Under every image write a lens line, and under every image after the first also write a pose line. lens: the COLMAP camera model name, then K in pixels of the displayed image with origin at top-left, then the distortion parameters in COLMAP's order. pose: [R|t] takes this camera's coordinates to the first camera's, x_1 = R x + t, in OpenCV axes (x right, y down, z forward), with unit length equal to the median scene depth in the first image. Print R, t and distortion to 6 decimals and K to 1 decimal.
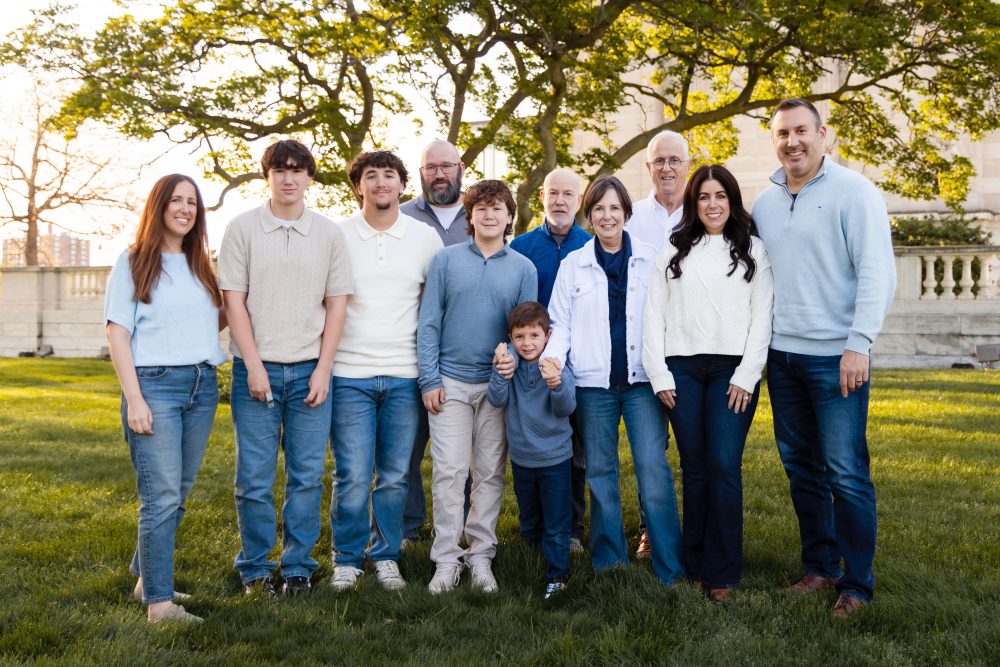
lens RADIAL K [[1121.9, 0, 550.7], [0, 1121.9, 292.6], [0, 0, 1]] dist [0.019346, -0.012752]
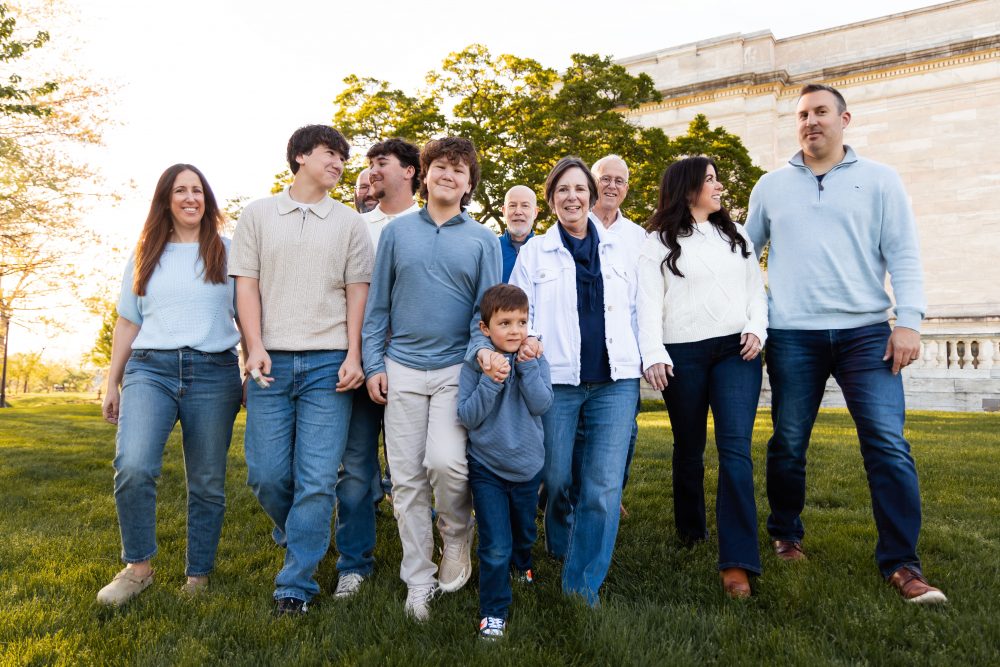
lens RADIAL K [[755.8, 0, 495.6], [0, 755.8, 319.3], [0, 0, 1]] dist [-0.010711, 0.001007]
pose [[0.999683, 0.004952, -0.024677, -0.010104], [-0.007219, 0.995672, -0.092661, 0.041748], [0.024112, 0.092810, 0.995392, -0.146007]]
